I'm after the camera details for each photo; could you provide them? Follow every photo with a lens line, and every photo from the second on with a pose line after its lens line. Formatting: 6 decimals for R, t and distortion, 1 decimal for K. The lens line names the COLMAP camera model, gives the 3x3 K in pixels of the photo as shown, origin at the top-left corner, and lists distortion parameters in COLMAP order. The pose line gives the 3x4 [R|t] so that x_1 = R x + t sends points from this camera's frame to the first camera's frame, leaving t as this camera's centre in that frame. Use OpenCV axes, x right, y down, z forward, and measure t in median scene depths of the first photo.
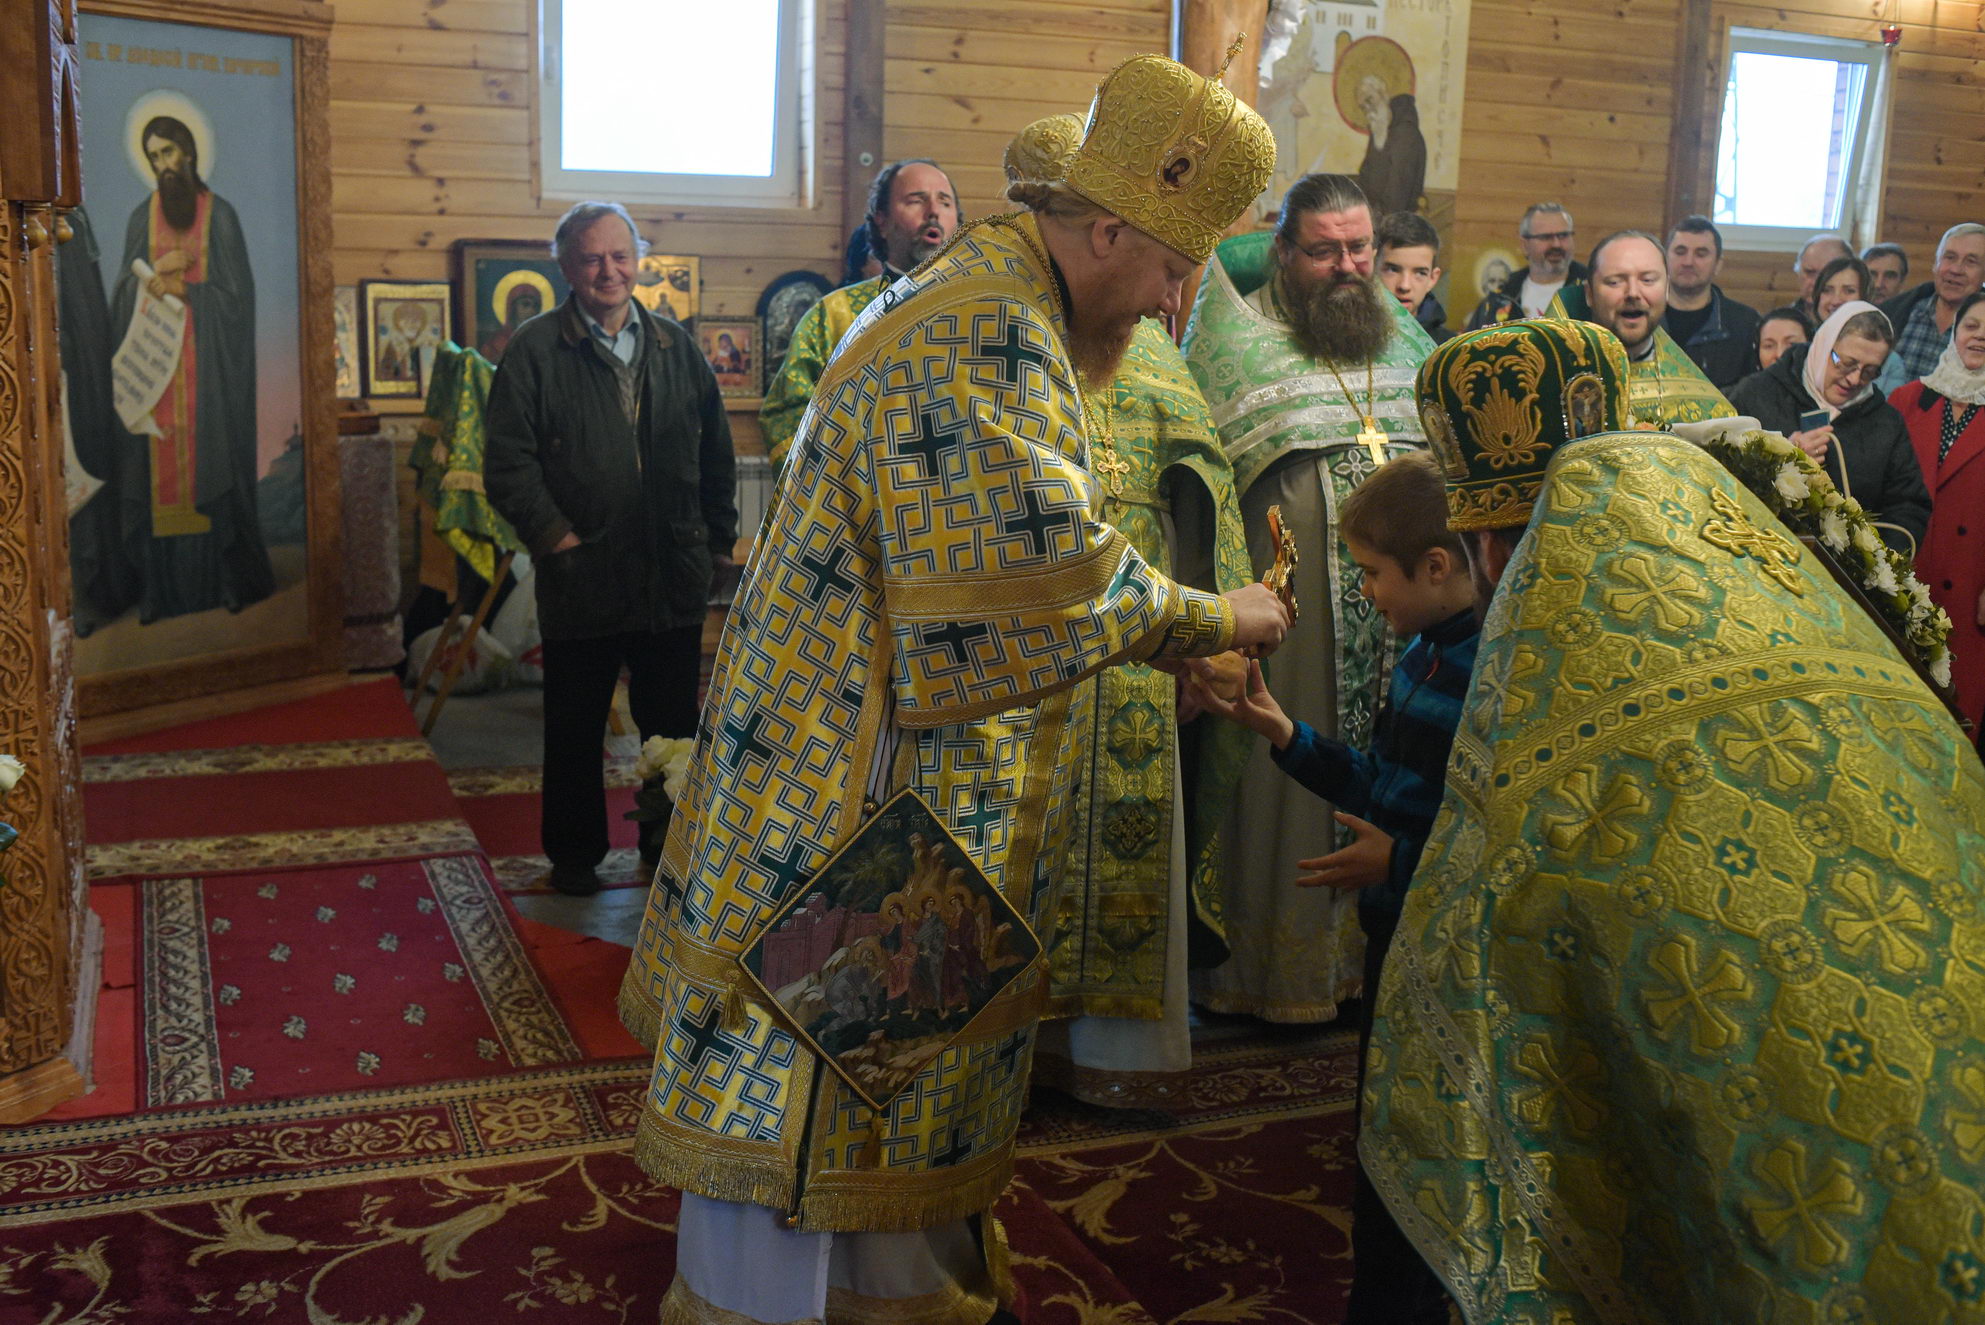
lens RADIAL K [[1972.6, 0, 986.7], [0, 1972.6, 659.8], [0, 0, 1]] dist [-0.056777, 0.000000]
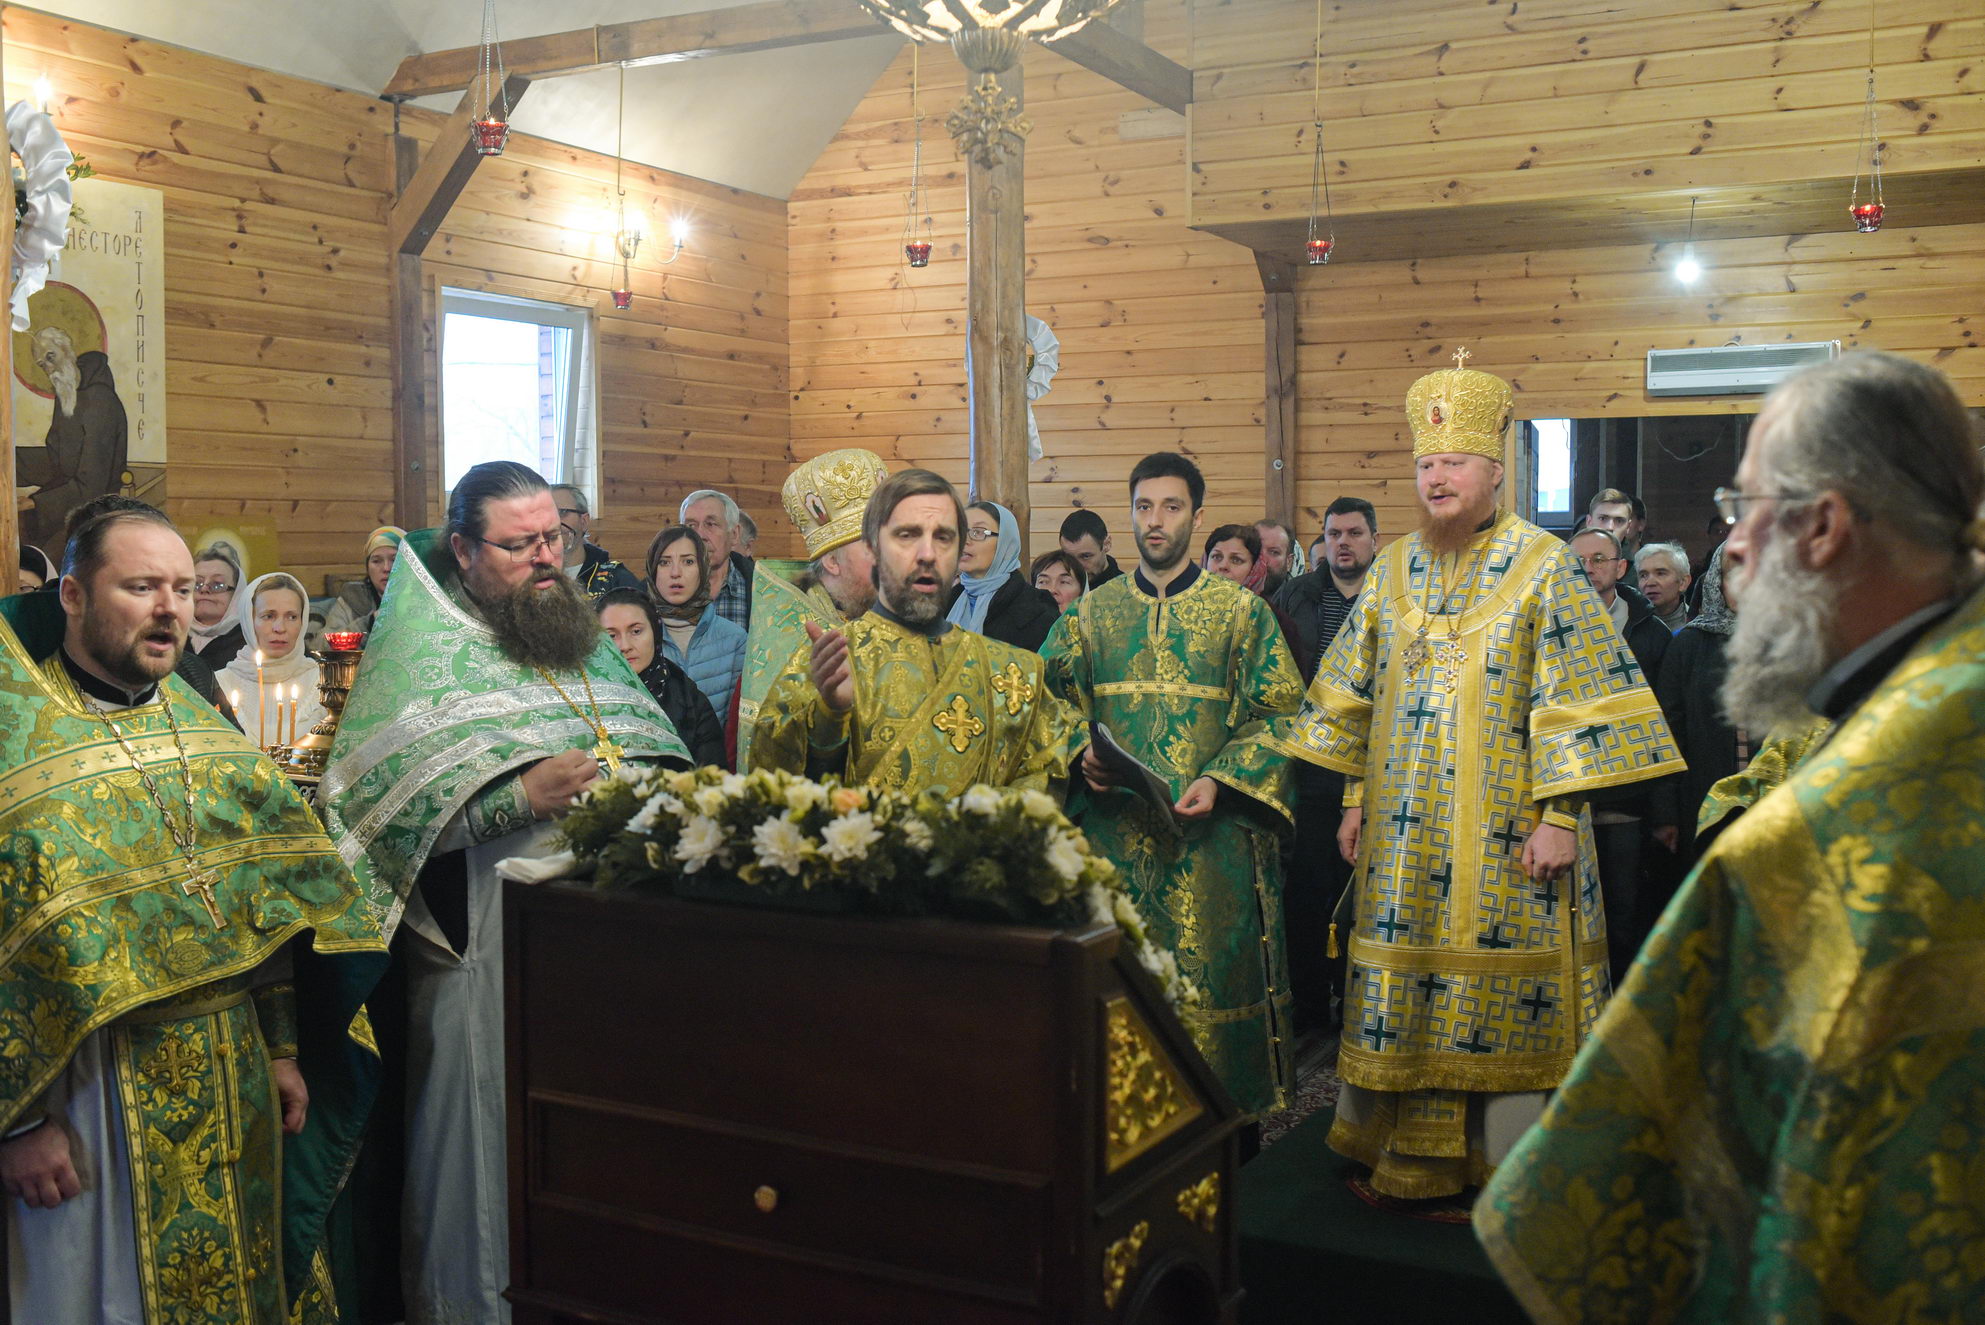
lens RADIAL K [[1972.6, 0, 993.4], [0, 1972.6, 655.4], [0, 0, 1]] dist [-0.056777, 0.000000]
pose [[0.770284, -0.070302, 0.633814, -0.035774], [0.154120, 0.984964, -0.078053, -0.052270], [-0.618796, 0.157806, 0.769538, 0.202964]]
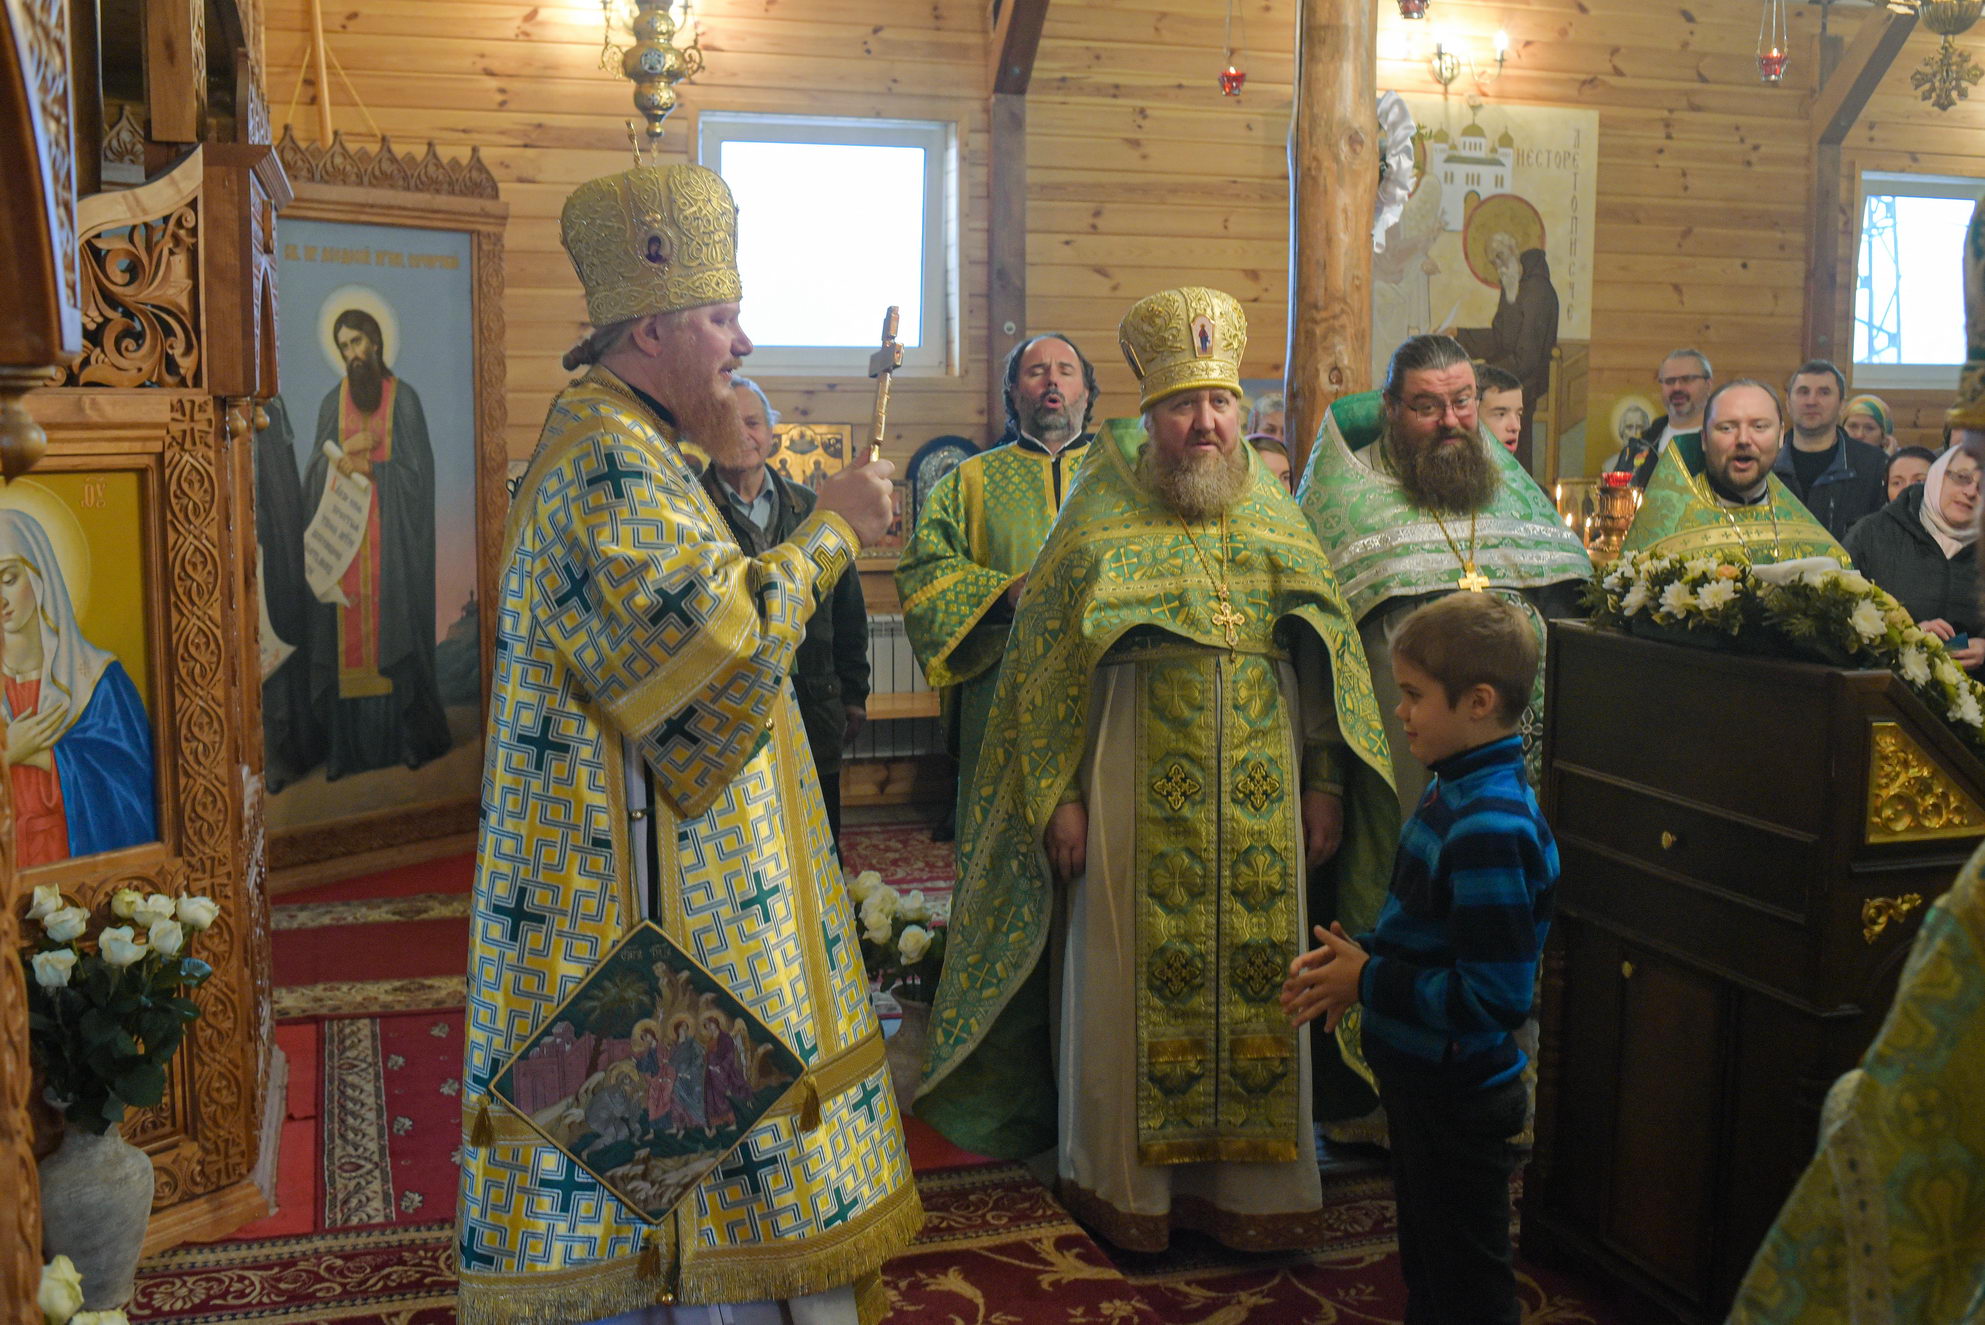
lens RADIAL K [[1972.6, 0, 989.7], [0, 1972.6, 657.5], [0, 0, 1]] dist [-0.056777, 0.000000]
pose [[0.996383, -0.016822, -0.083298, 0.015648], [0.010181, 0.996782, -0.079514, 0.003545], [0.084368, 0.078378, 0.993347, -0.033497]]
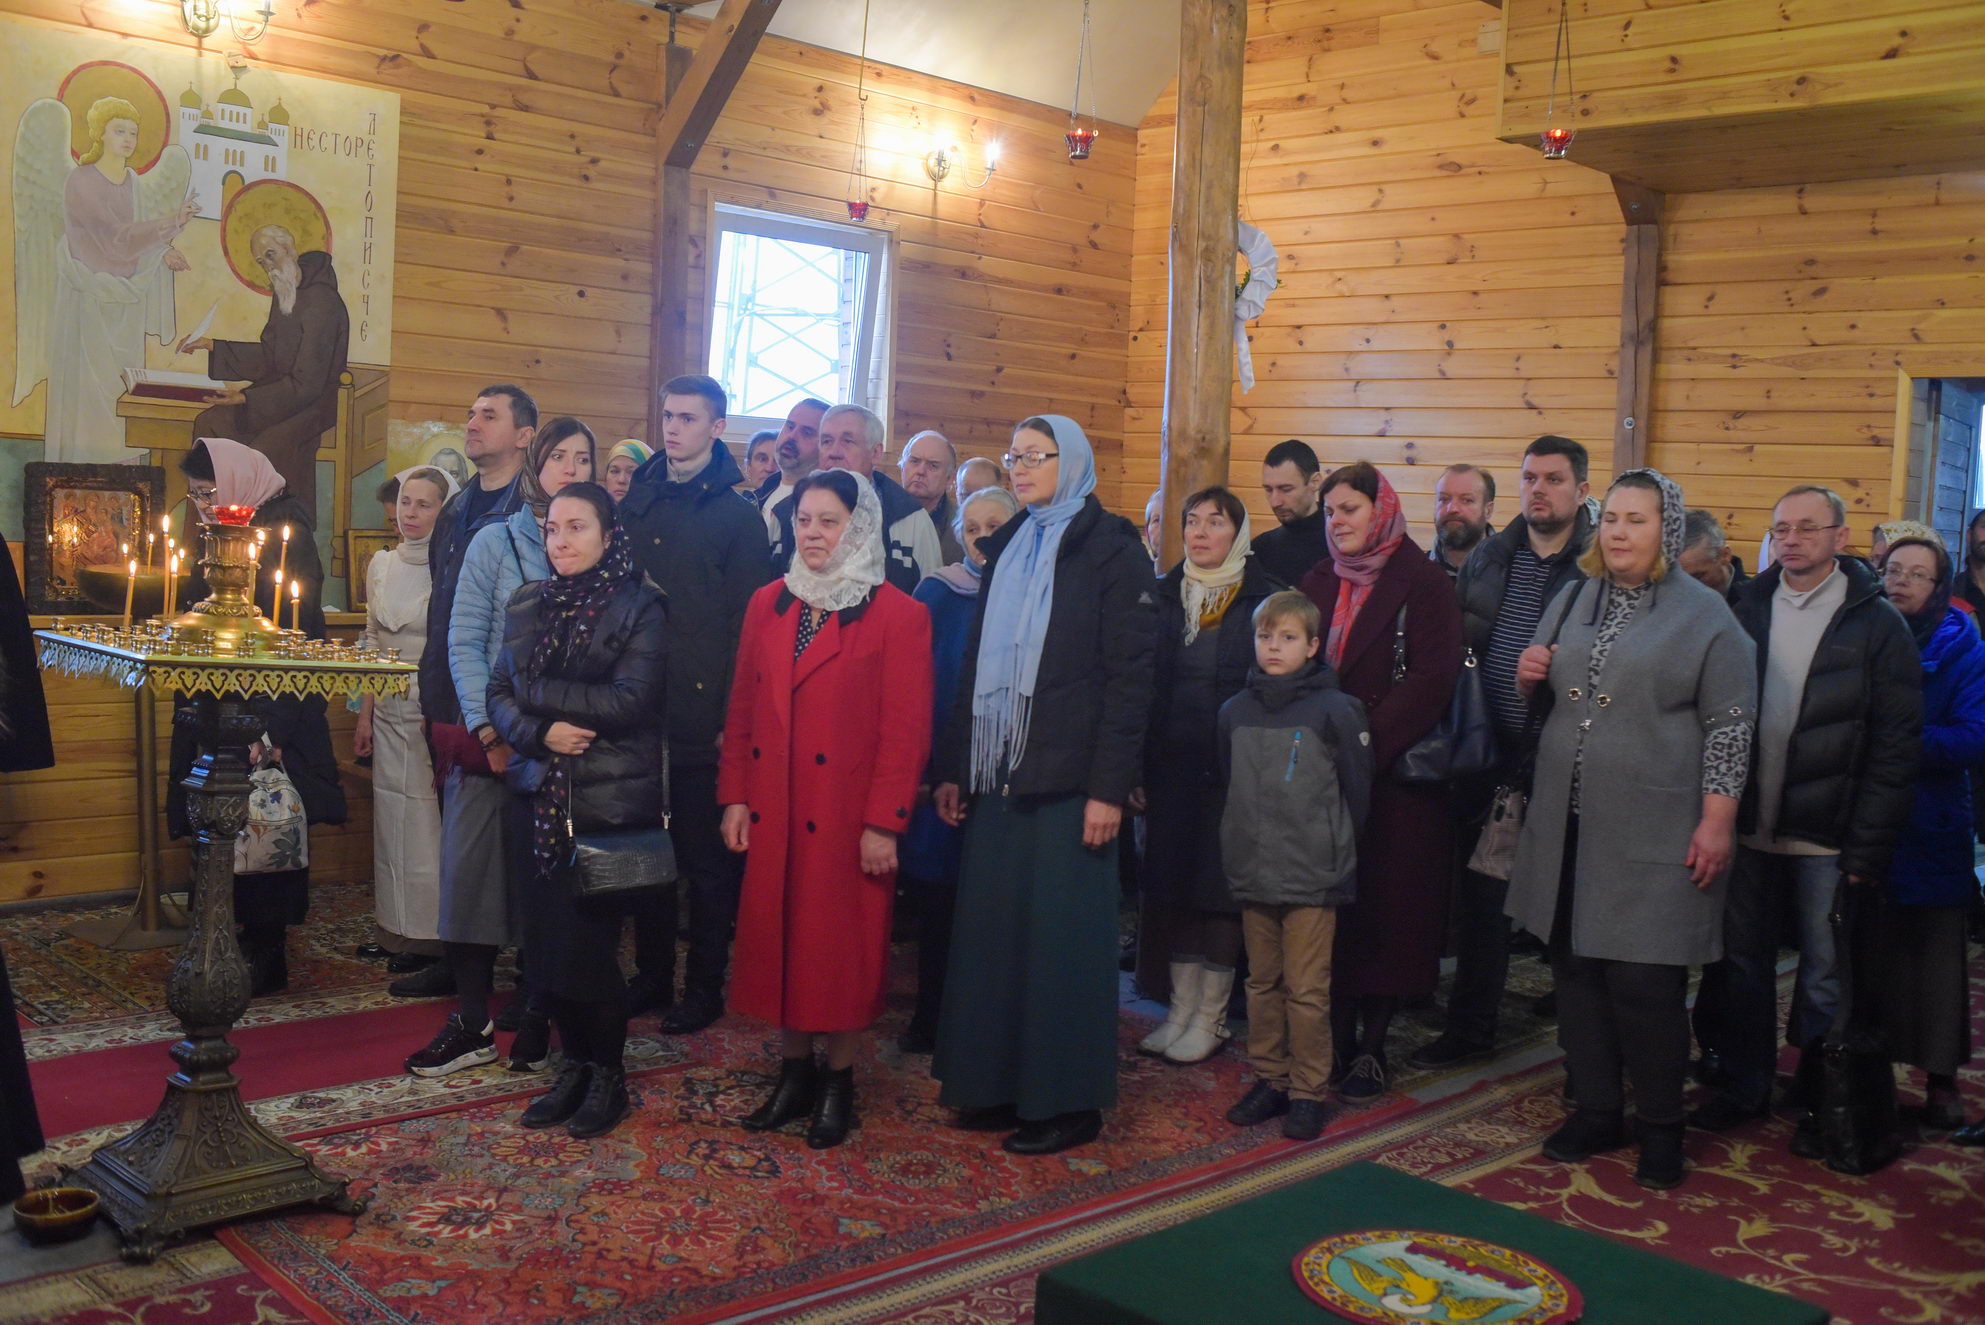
lens RADIAL K [[1972.6, 0, 993.1], [0, 1972.6, 652.6], [0, 0, 1]] dist [-0.056777, 0.000000]
pose [[0.921746, -0.015255, 0.387494, 0.212148], [0.059062, 0.993092, -0.101395, -0.020880], [-0.383271, 0.116346, 0.916279, 0.193419]]
